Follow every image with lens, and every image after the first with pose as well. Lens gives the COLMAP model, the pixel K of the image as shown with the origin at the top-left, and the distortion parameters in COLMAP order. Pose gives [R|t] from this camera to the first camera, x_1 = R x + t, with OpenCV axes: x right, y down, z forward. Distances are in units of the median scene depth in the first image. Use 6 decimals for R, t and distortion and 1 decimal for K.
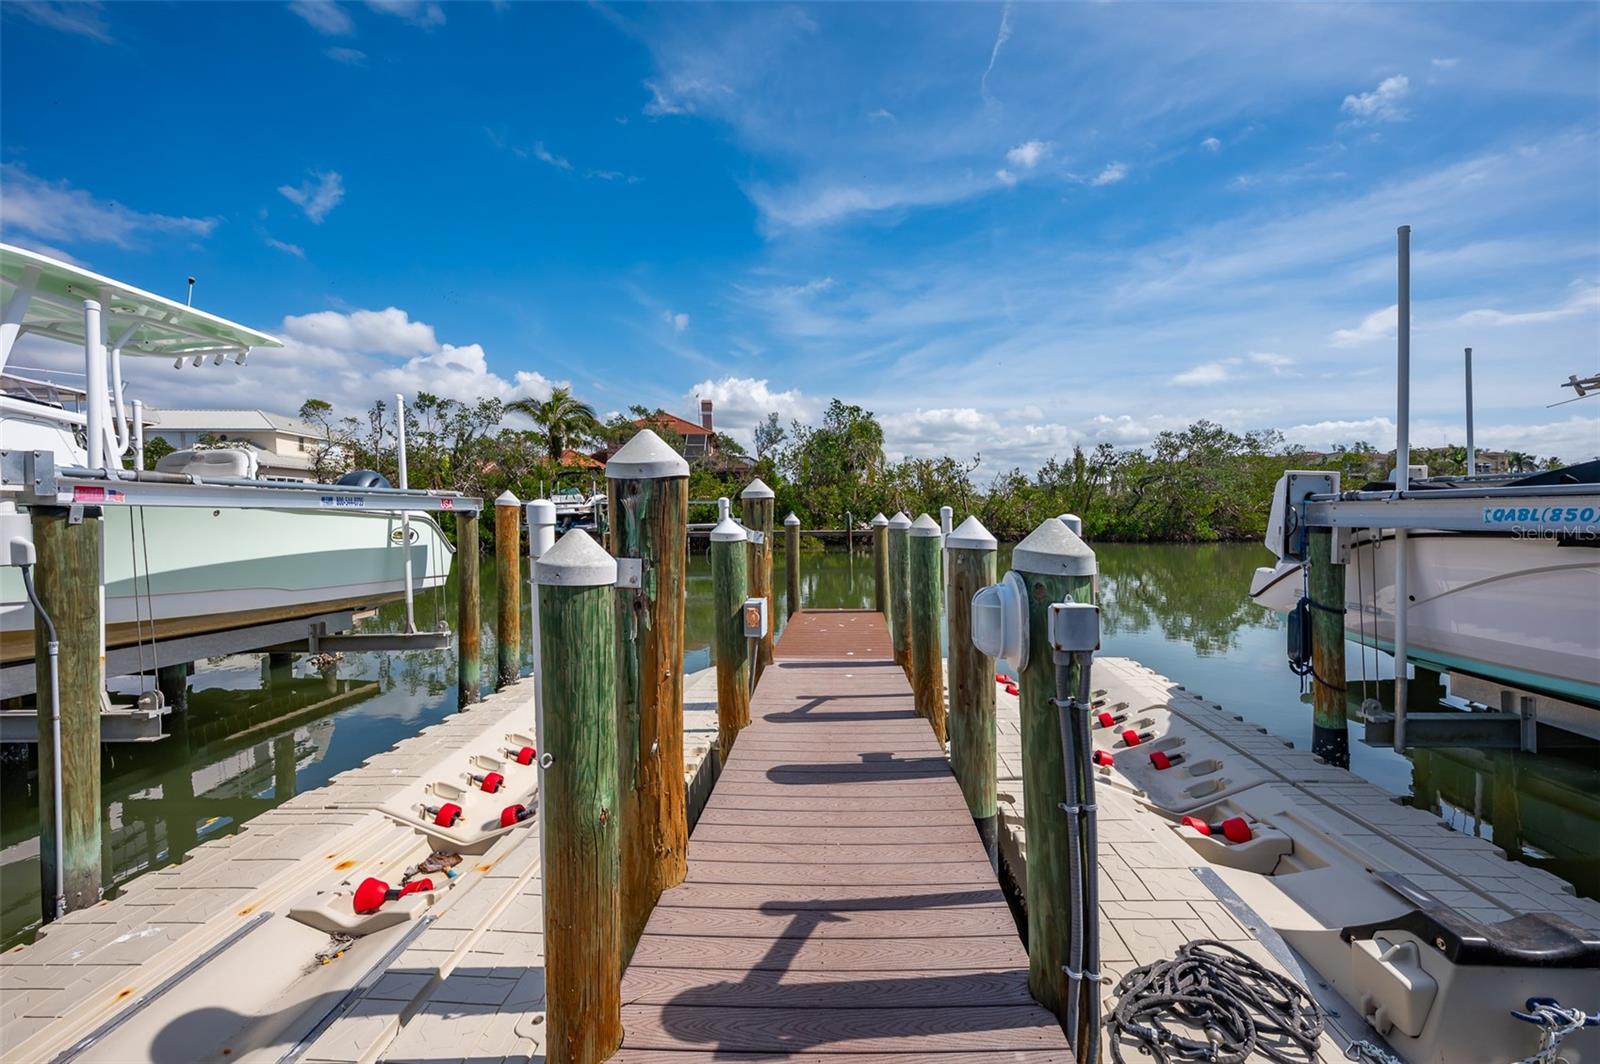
lens RADIAL K [[645.5, 0, 806.8], [0, 645.5, 518.8], [0, 0, 1]] dist [0.005172, 0.000479]
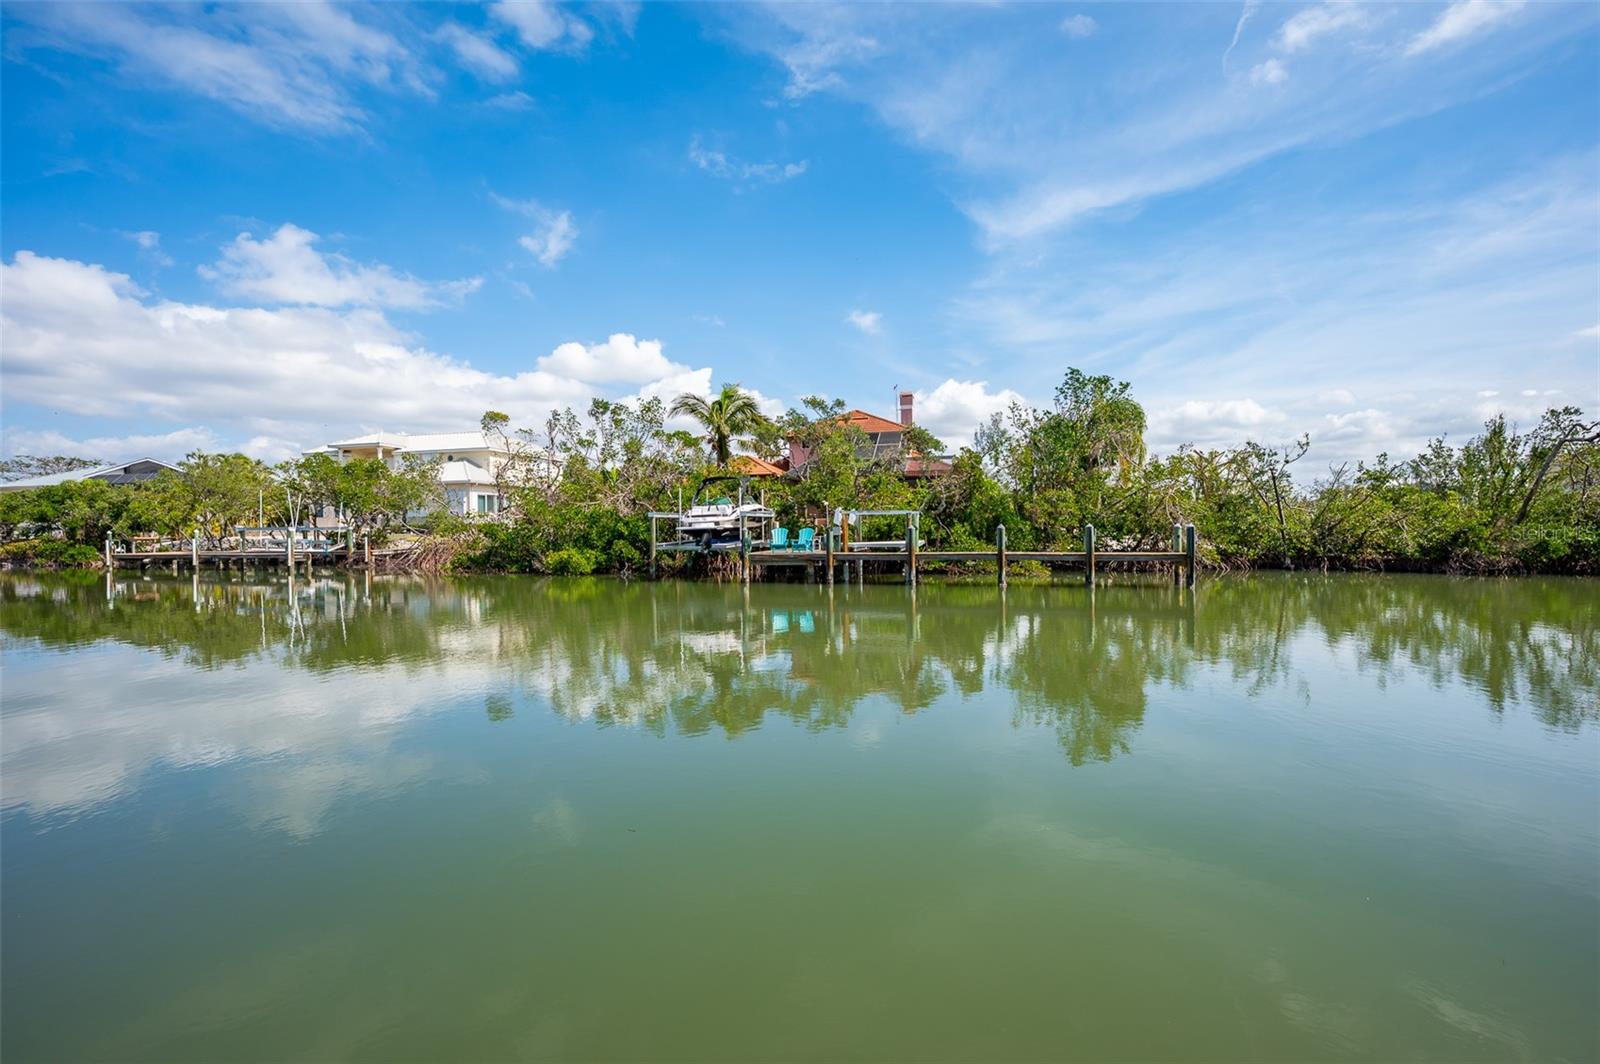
lens RADIAL K [[633.9, 0, 784.3], [0, 633.9, 537.4], [0, 0, 1]] dist [-0.051689, 0.013436]
pose [[0.930707, 0.000879, -0.365765, 0.003291], [0.001088, 0.999986, 0.005171, -0.000932], [0.365765, -0.005211, 0.930693, 0.258005]]
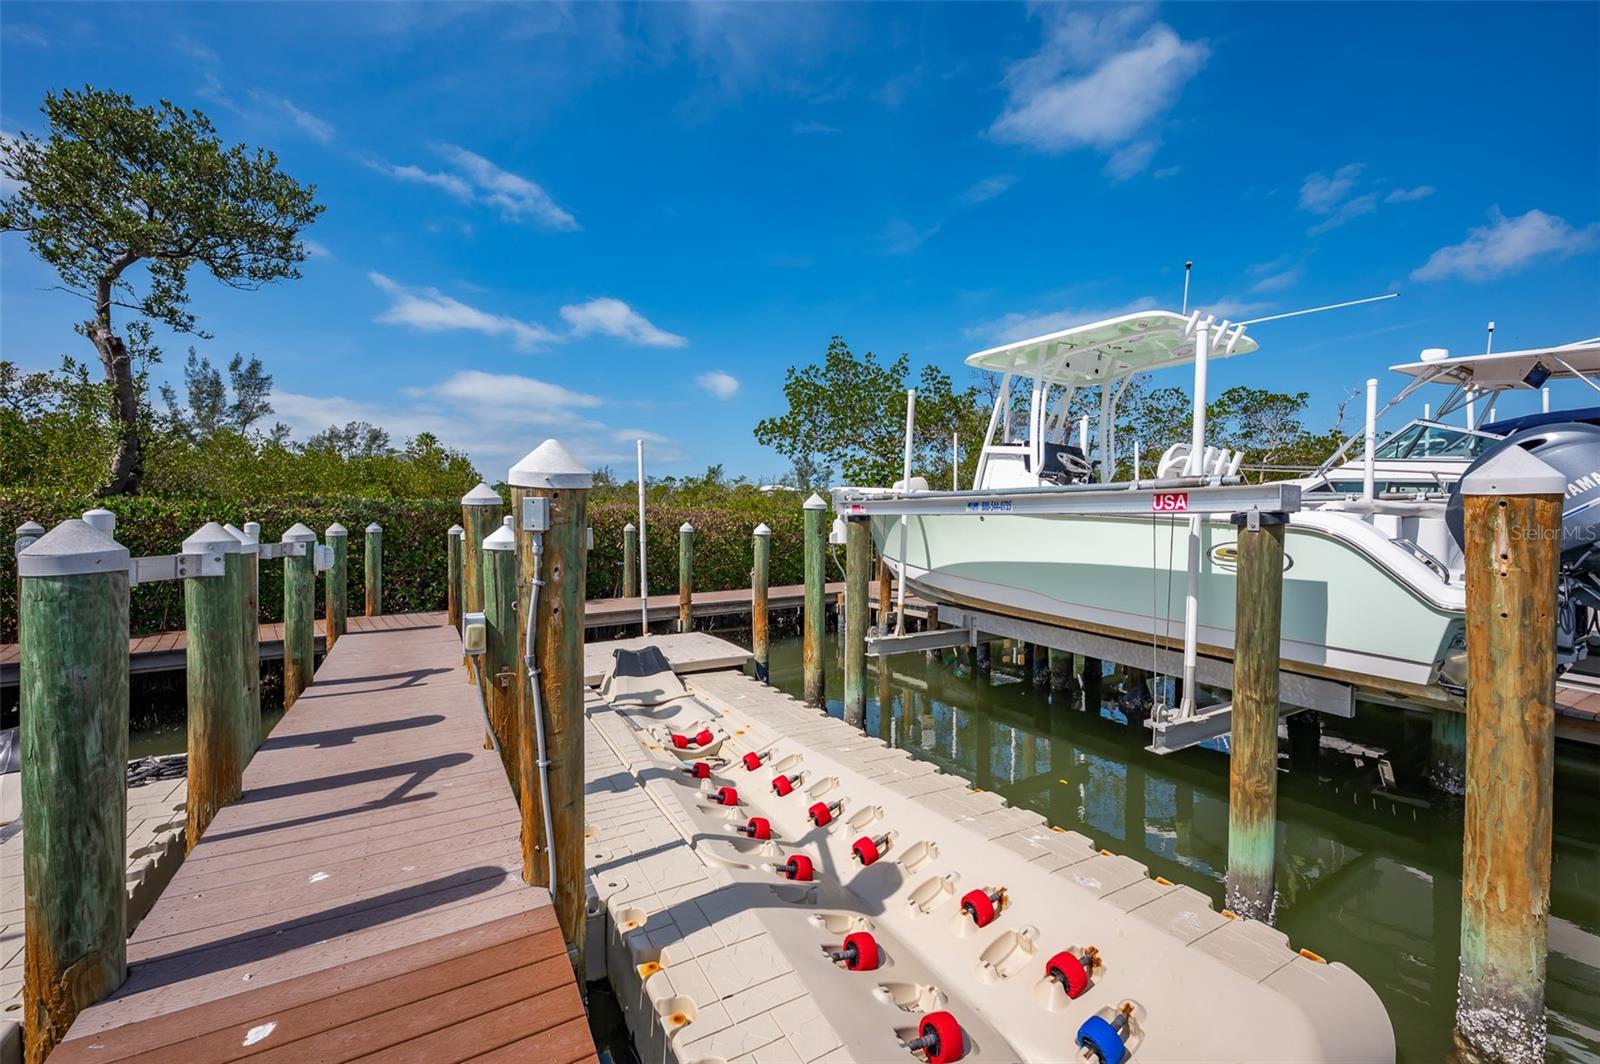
lens RADIAL K [[645.5, 0, 806.8], [0, 645.5, 518.8], [0, 0, 1]] dist [0.005172, 0.000479]
pose [[-0.838705, 0.003420, -0.544576, 0.002450], [-0.000494, 0.999975, 0.007039, -0.001509], [0.544586, 0.006173, -0.838682, 0.162884]]
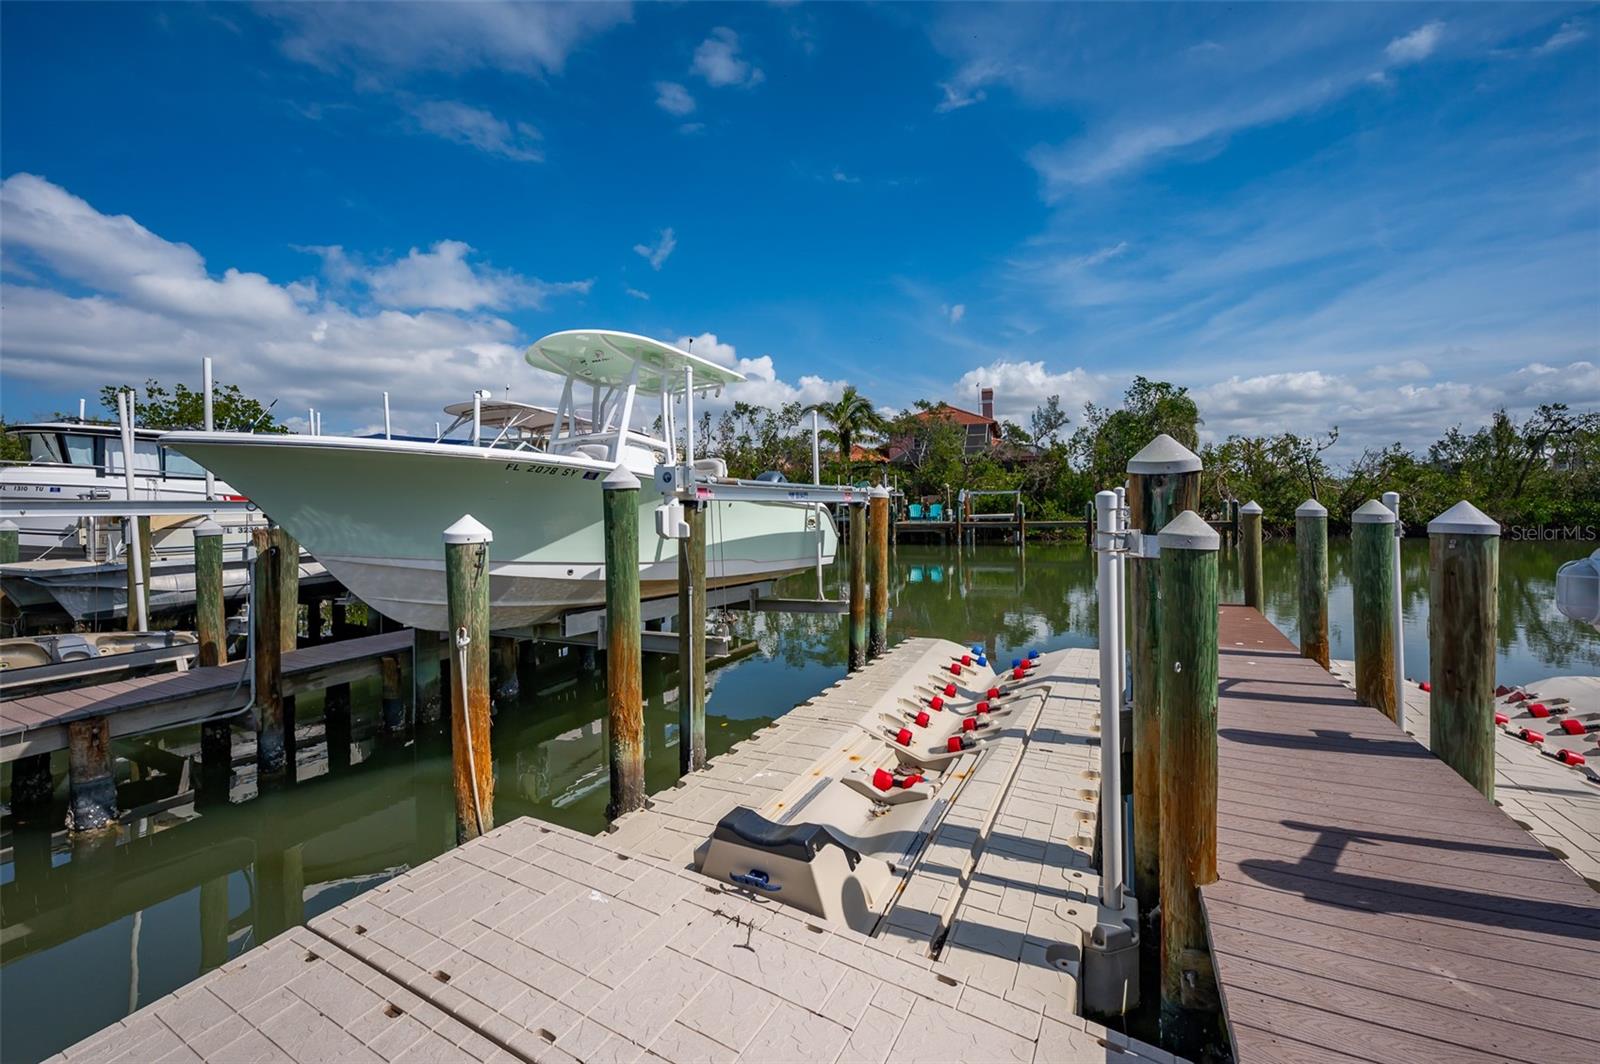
lens RADIAL K [[645.5, 0, 806.8], [0, 645.5, 518.8], [0, 0, 1]] dist [0.005172, 0.000479]
pose [[0.915541, 0.000105, -0.402225, -0.016921], [0.005517, 0.999903, 0.012818, 0.000329], [0.402187, -0.013954, 0.915451, -0.019949]]
